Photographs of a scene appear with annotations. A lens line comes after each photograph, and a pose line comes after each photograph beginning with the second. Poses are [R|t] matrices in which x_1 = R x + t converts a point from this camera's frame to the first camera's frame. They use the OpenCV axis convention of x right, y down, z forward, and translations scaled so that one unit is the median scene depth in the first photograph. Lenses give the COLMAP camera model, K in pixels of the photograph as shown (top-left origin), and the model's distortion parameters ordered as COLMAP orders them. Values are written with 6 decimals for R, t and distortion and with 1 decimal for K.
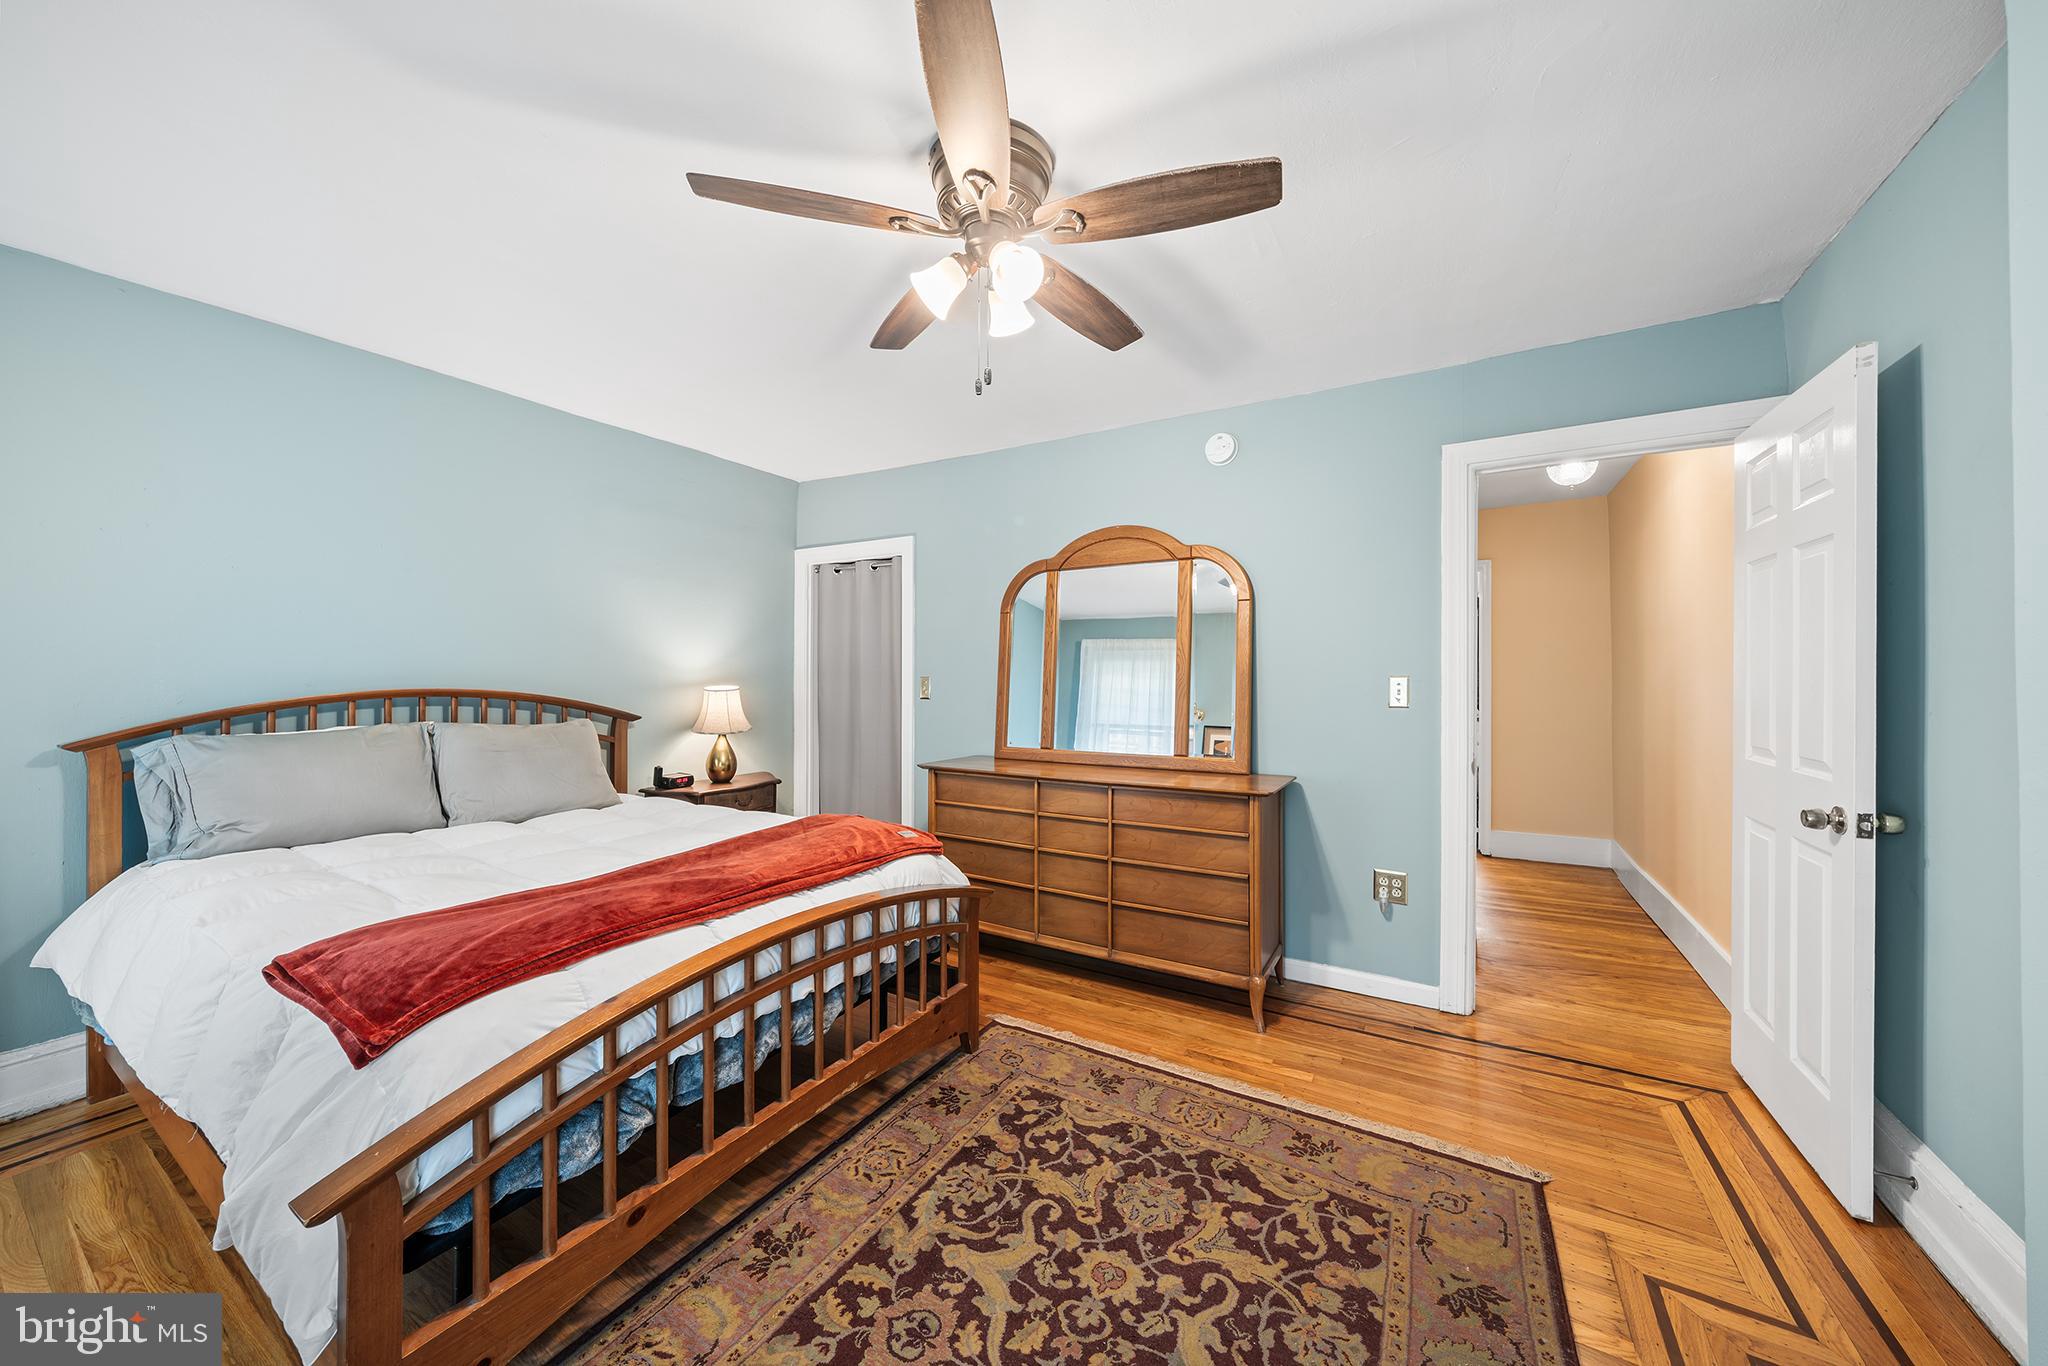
lens RADIAL K [[714.5, 0, 1023.0], [0, 714.5, 677.6], [0, 0, 1]] dist [-0.008194, -0.000055]
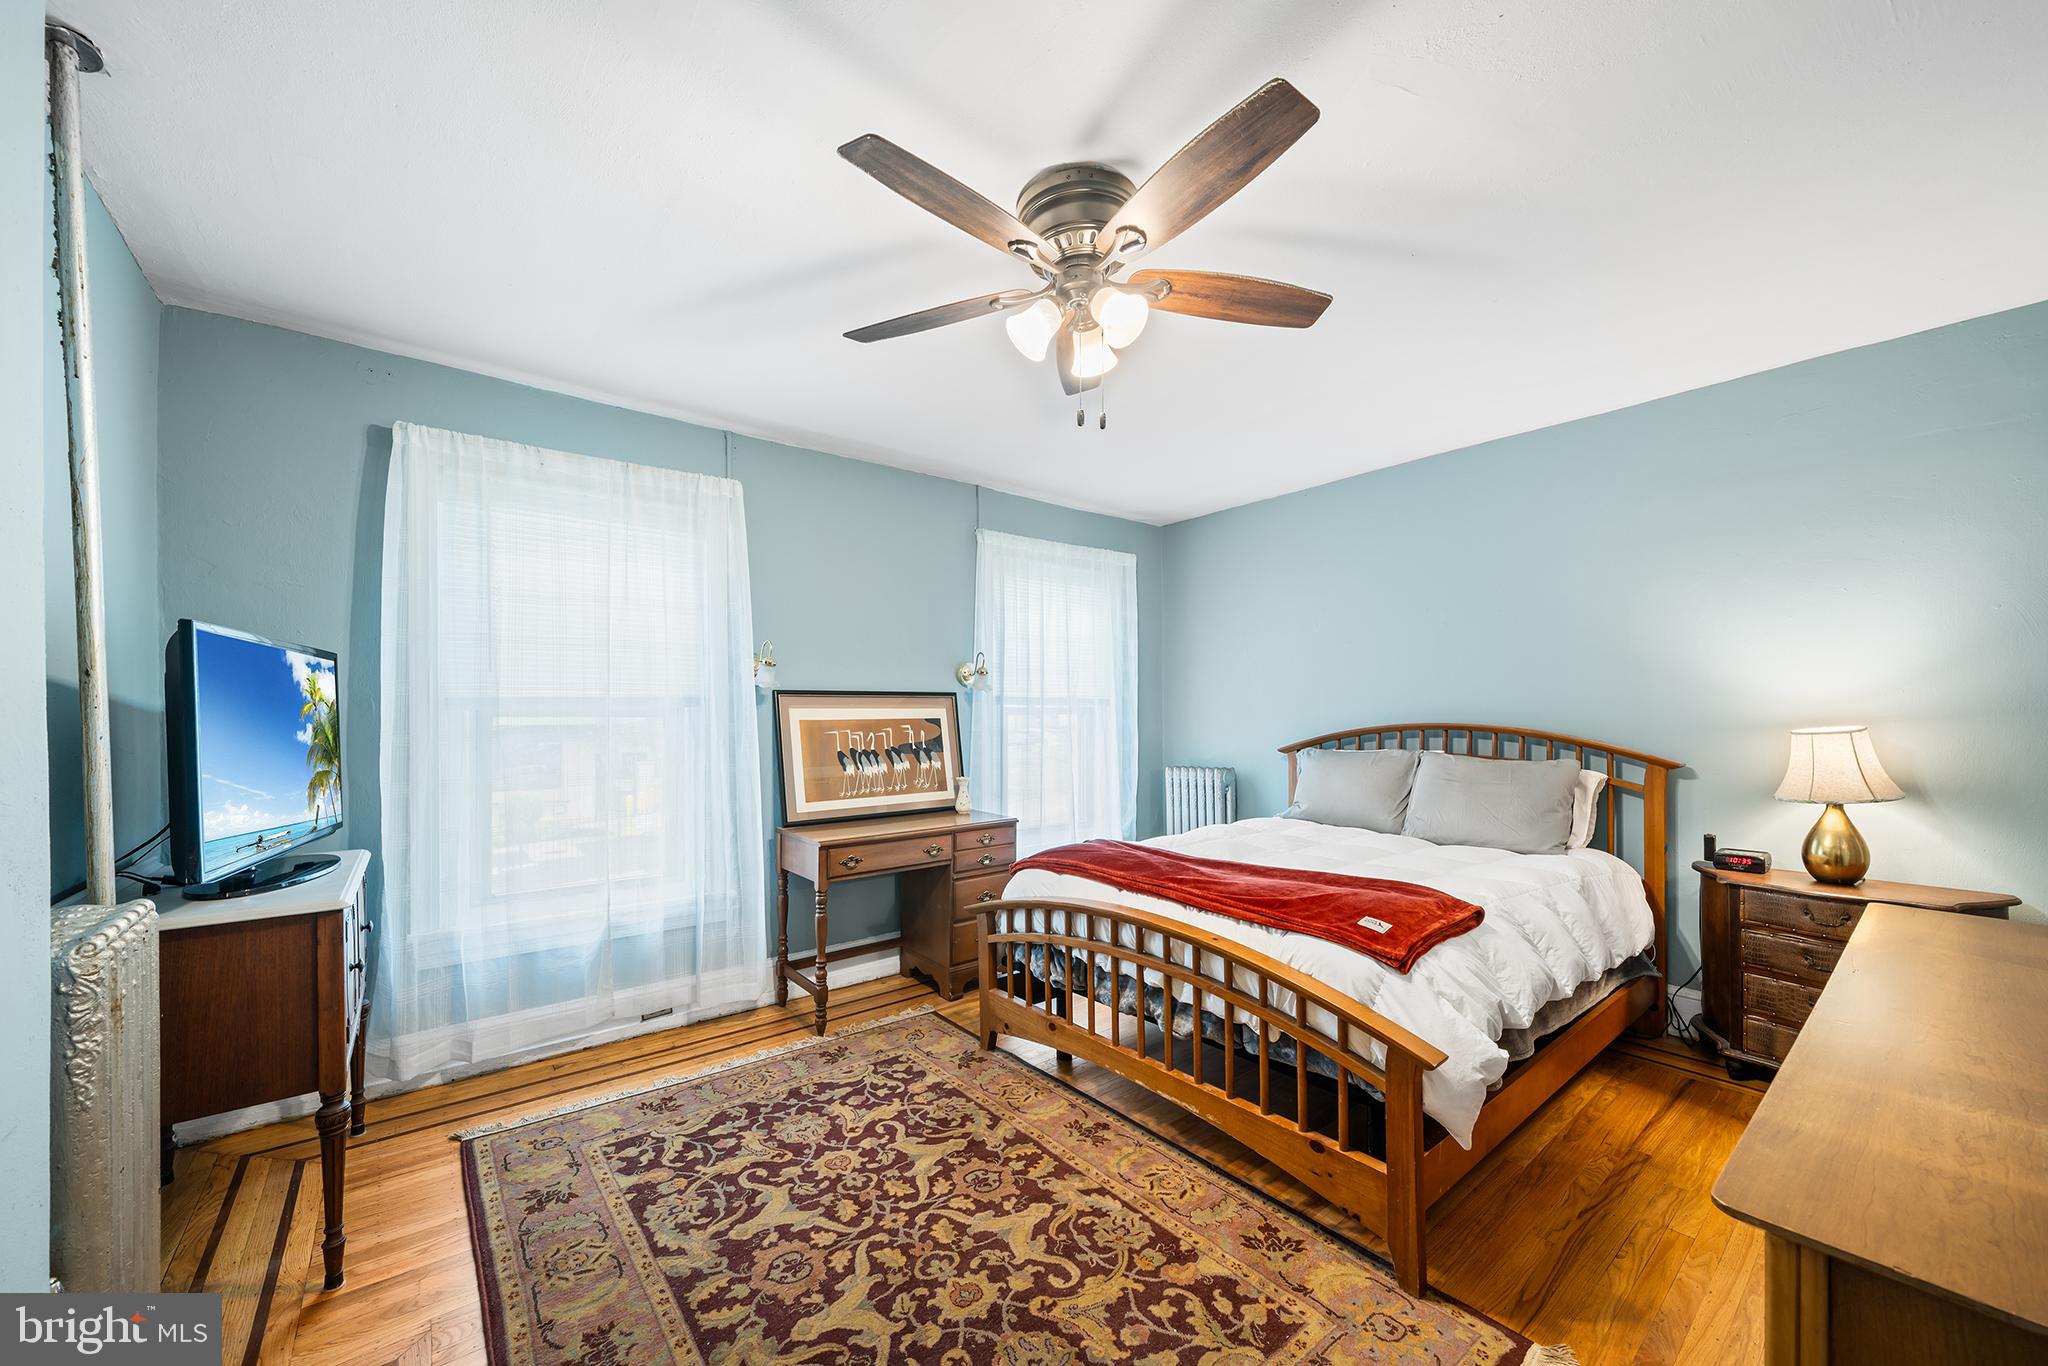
lens RADIAL K [[757.1, 0, 1024.8], [0, 757.1, 692.8], [0, 0, 1]] dist [-0.000134, 0.000037]
pose [[-0.349391, -0.021061, -0.936740, 1.093964], [0.005603, 0.999682, -0.024566, -0.015616], [0.936960, -0.013832, -0.349162, 1.406488]]
